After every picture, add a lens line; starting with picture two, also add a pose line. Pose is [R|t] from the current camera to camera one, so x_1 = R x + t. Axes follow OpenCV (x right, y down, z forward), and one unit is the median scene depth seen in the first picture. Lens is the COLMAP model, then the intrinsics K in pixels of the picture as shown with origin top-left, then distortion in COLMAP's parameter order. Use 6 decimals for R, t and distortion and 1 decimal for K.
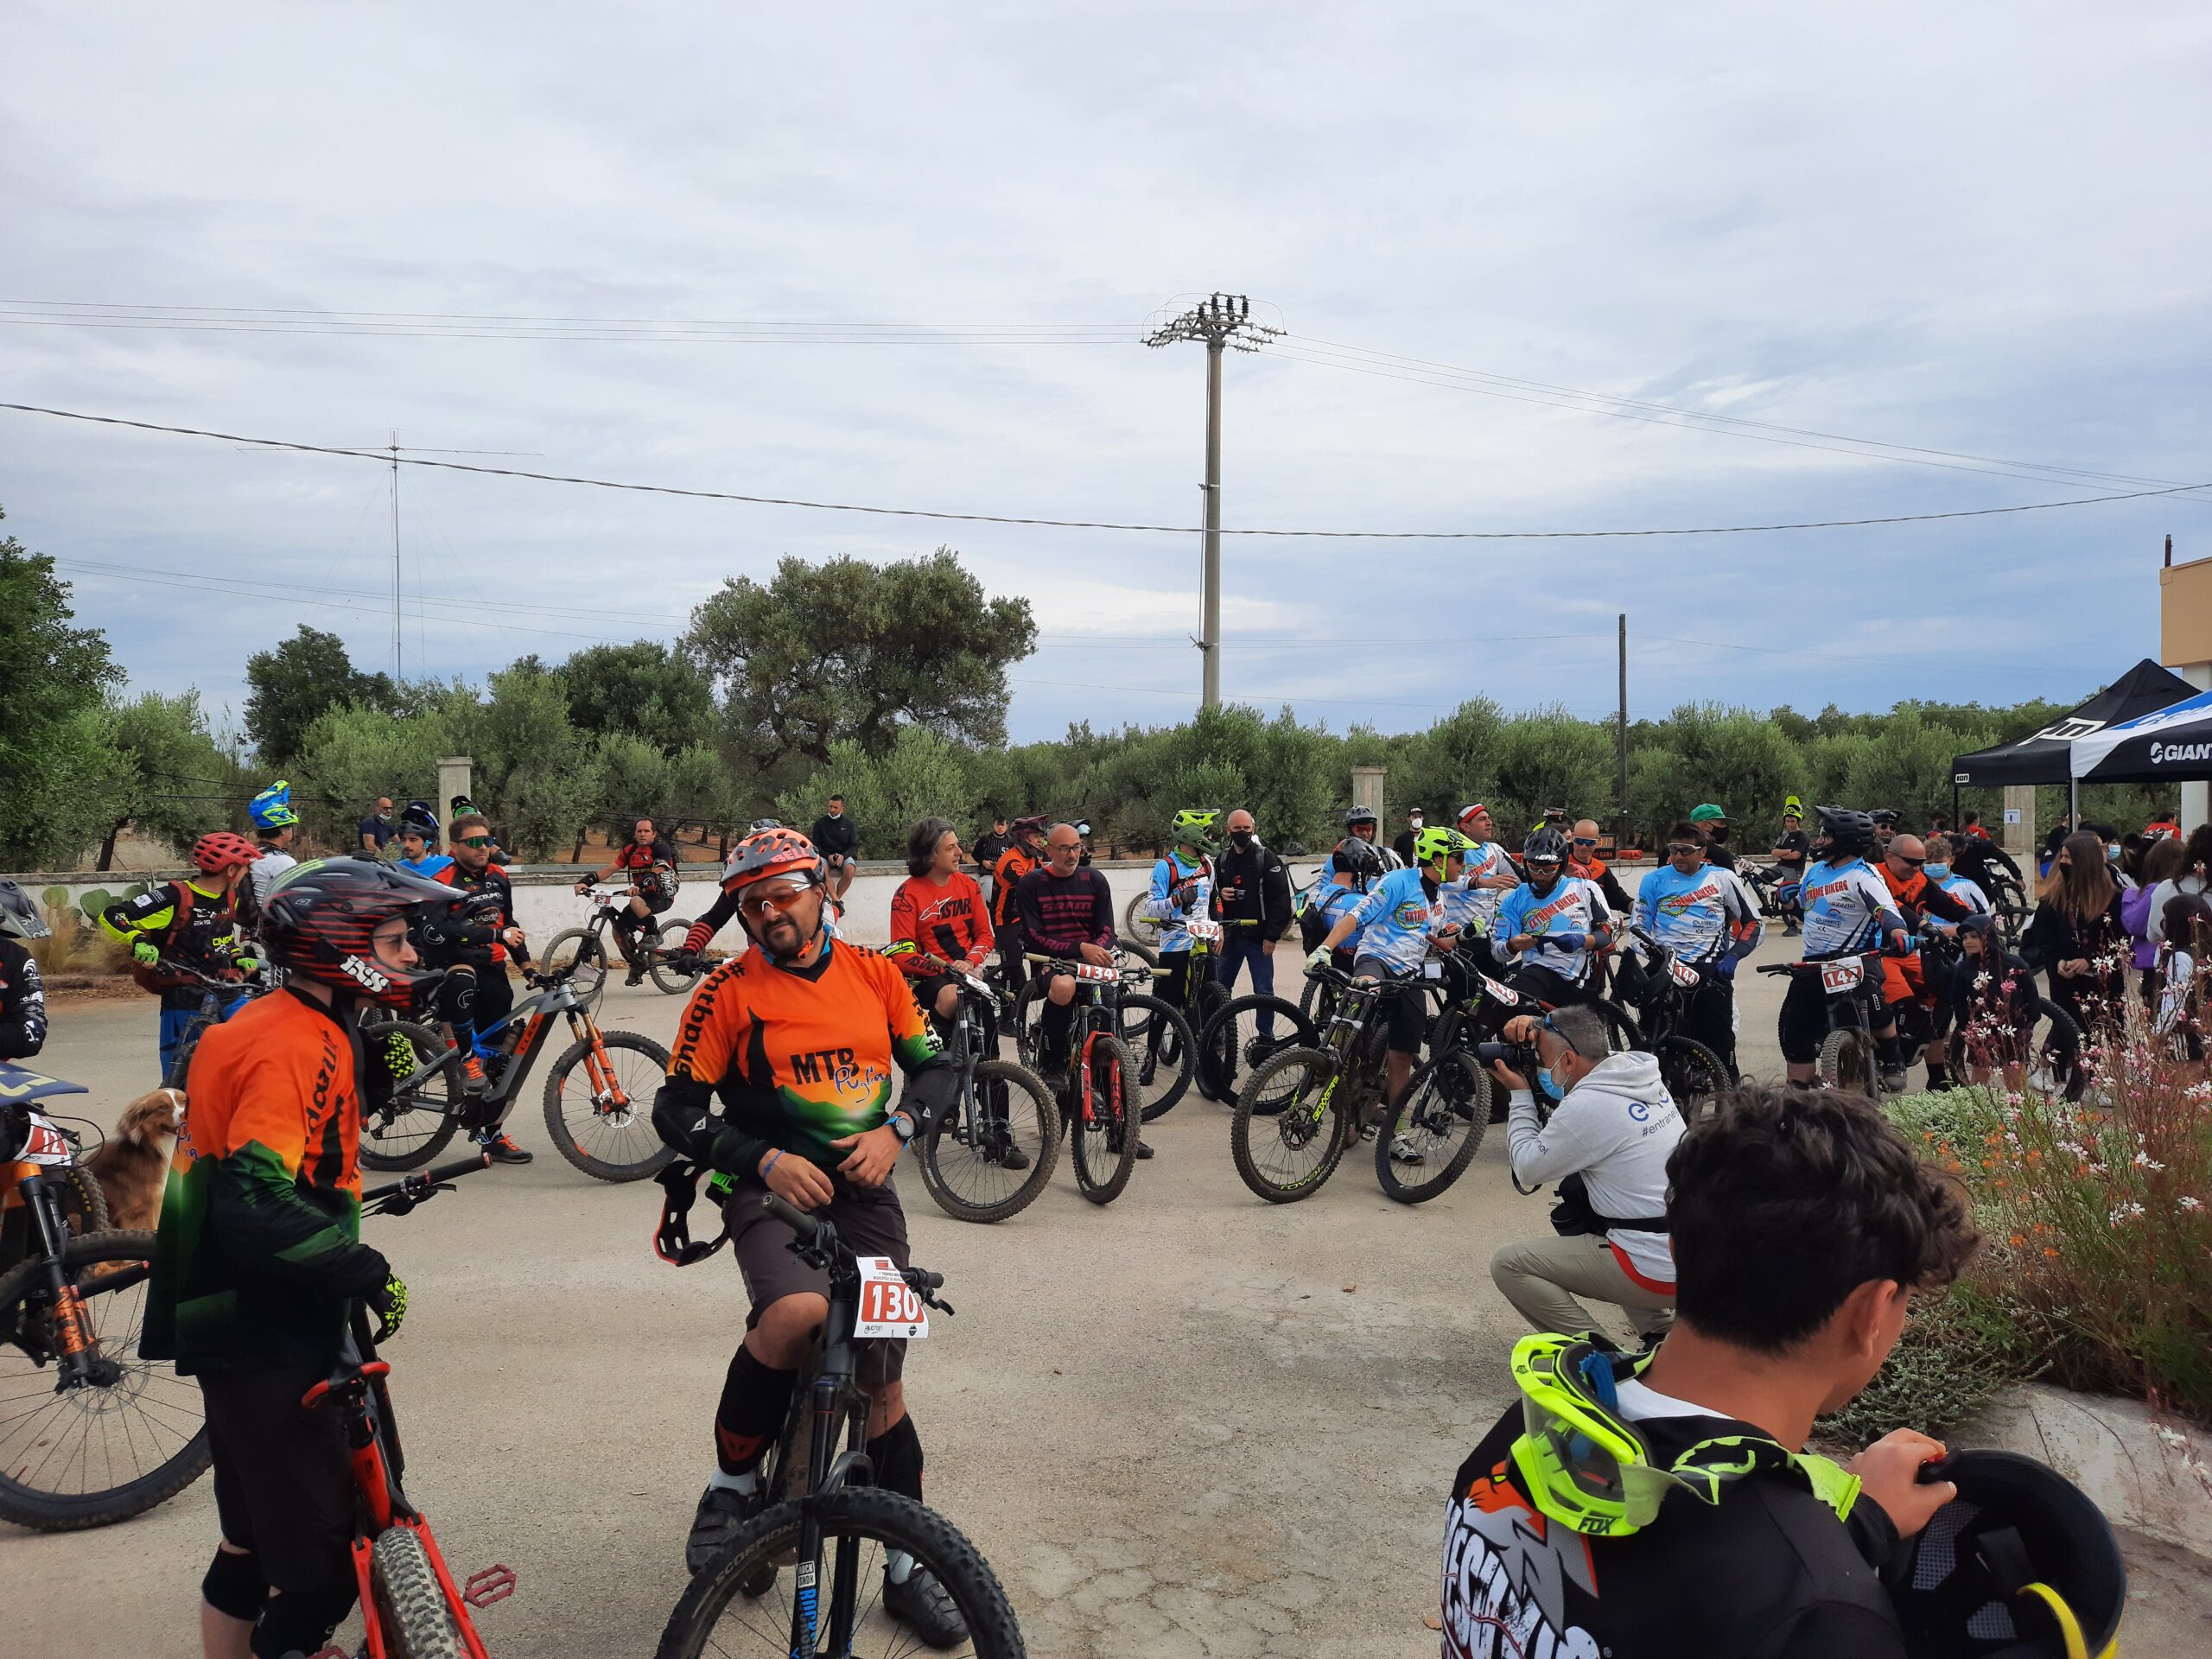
lens RADIAL K [[1614.0, 0, 1104.2], [0, 1614.0, 830.1], [0, 0, 1]] dist [0.078887, 0.002171]
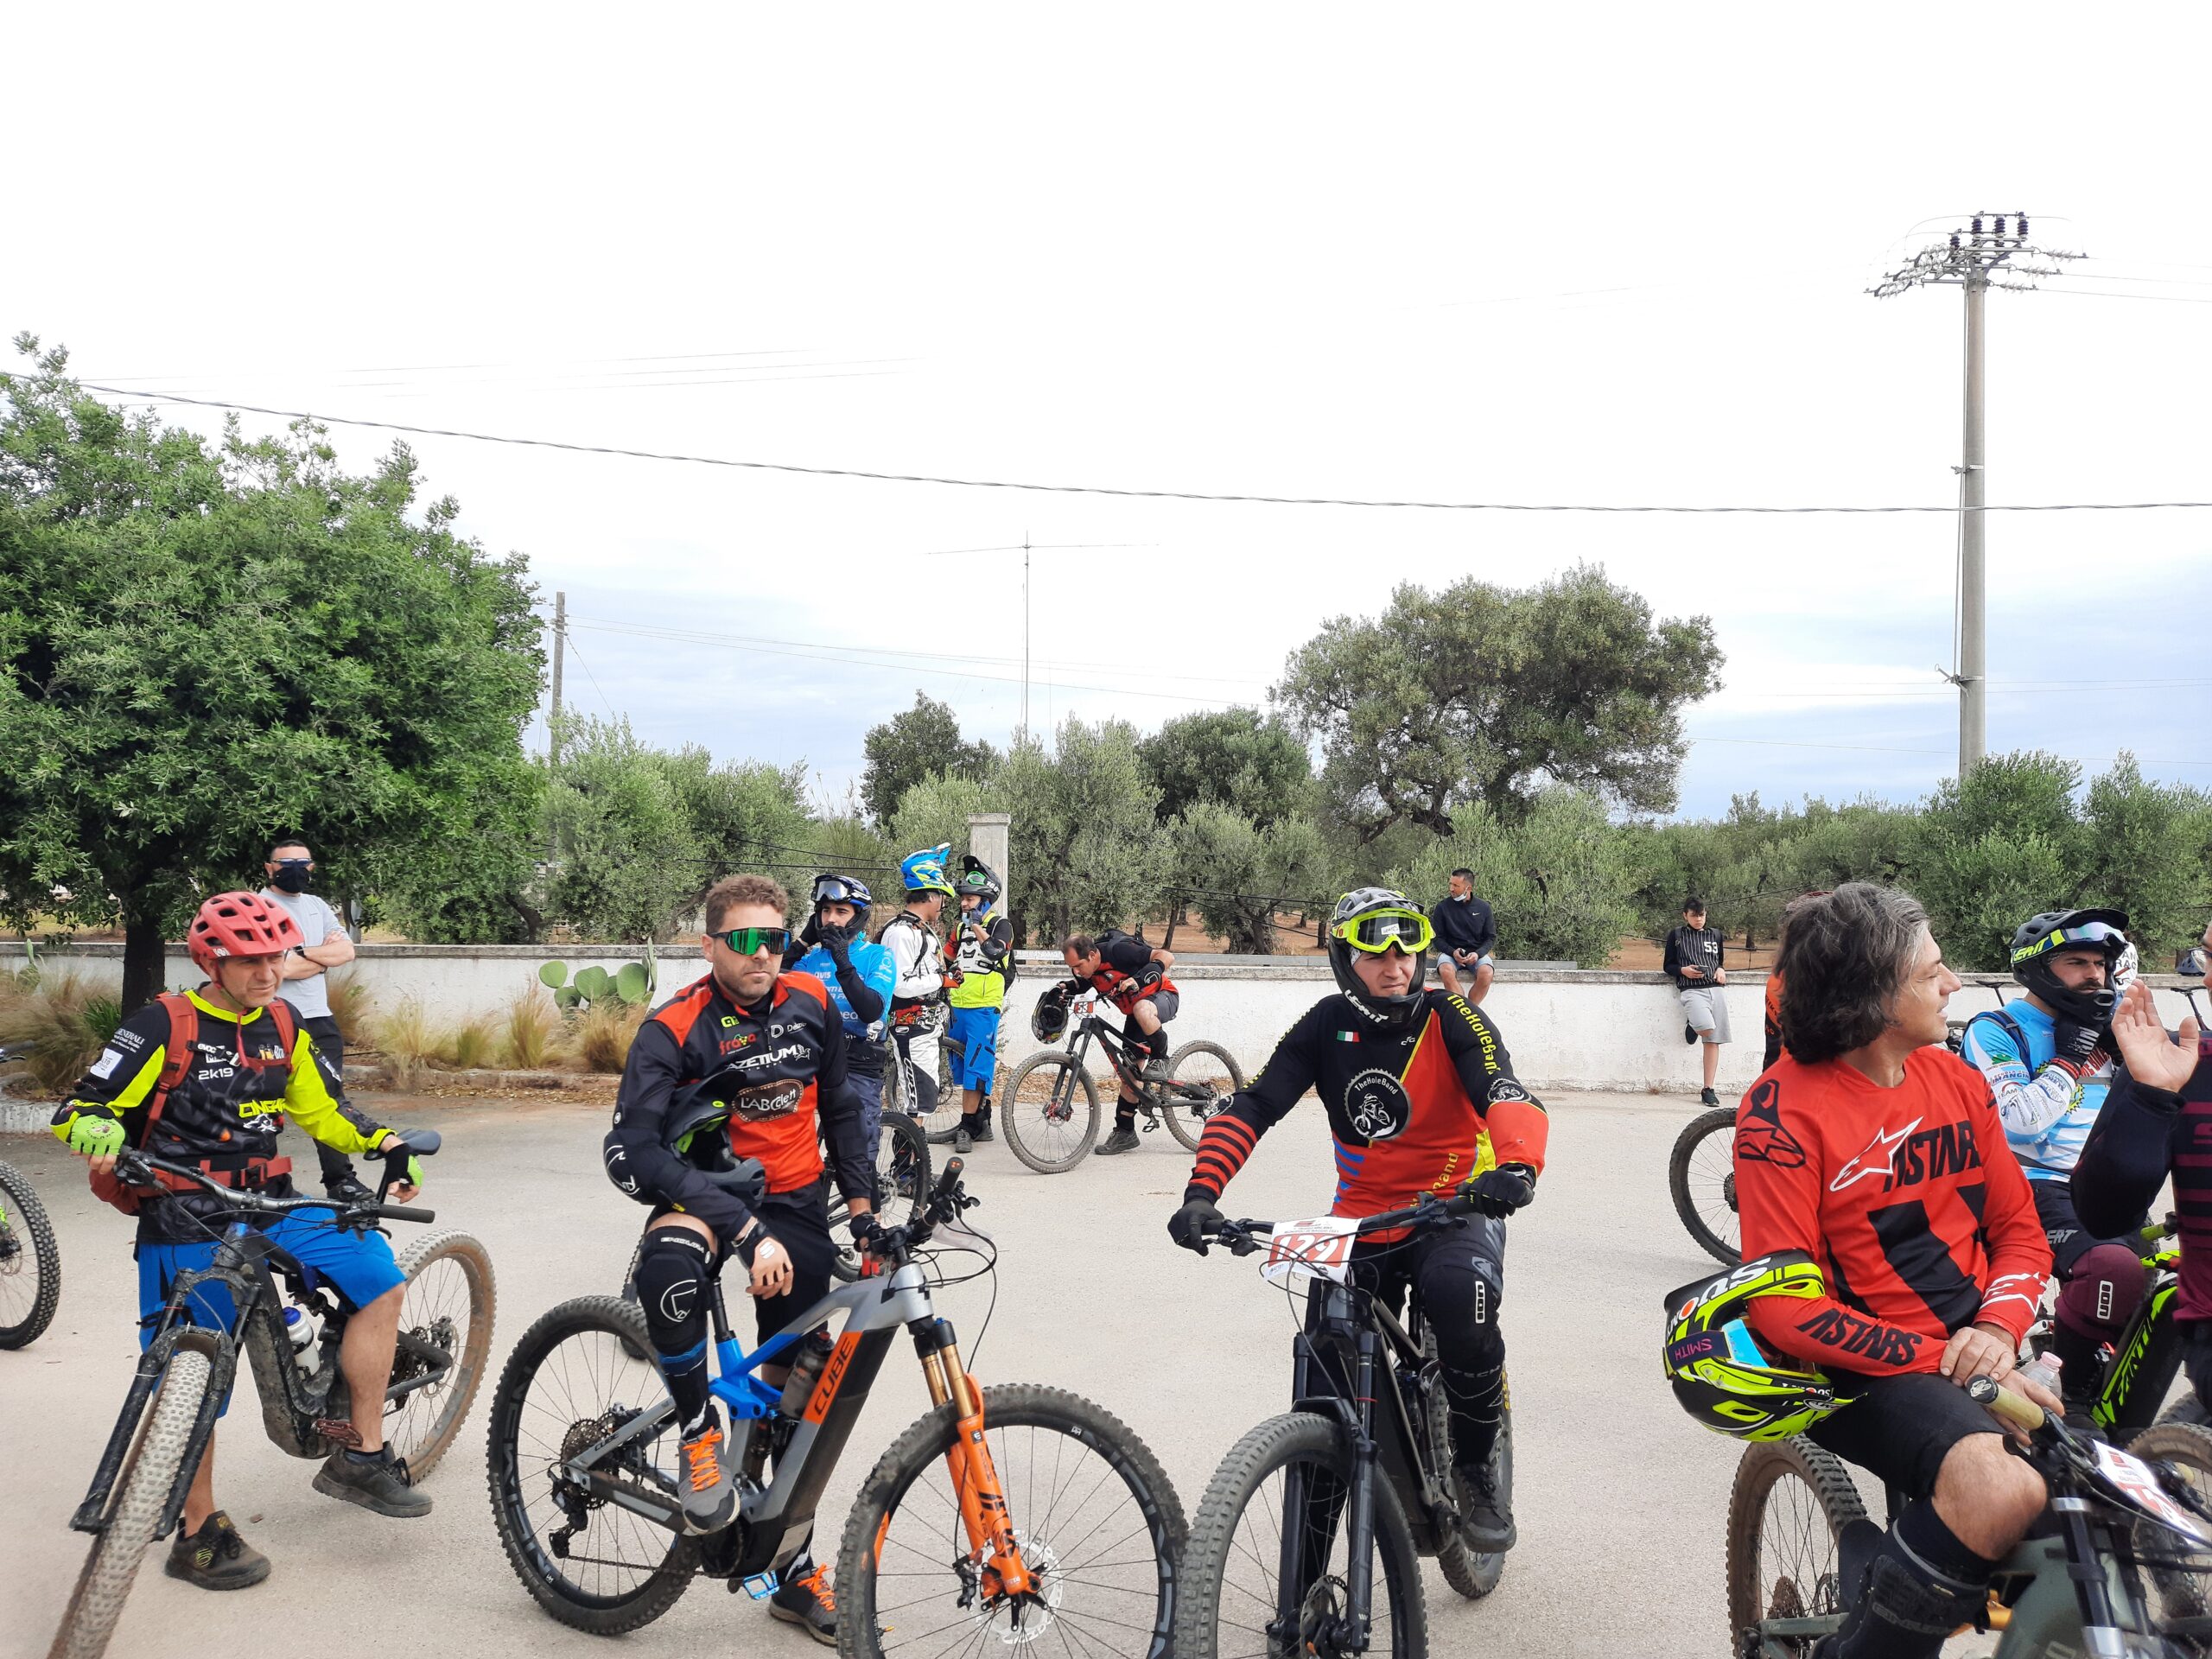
lens RADIAL K [[1585.3, 0, 1101.8], [0, 1585.3, 817.7], [0, 0, 1]] dist [0.040971, -0.031904]
pose [[0.931819, 0.001442, -0.362921, -0.042230], [-0.023990, 0.998050, -0.057628, 0.000435], [0.362130, 0.062405, 0.930036, 0.196359]]
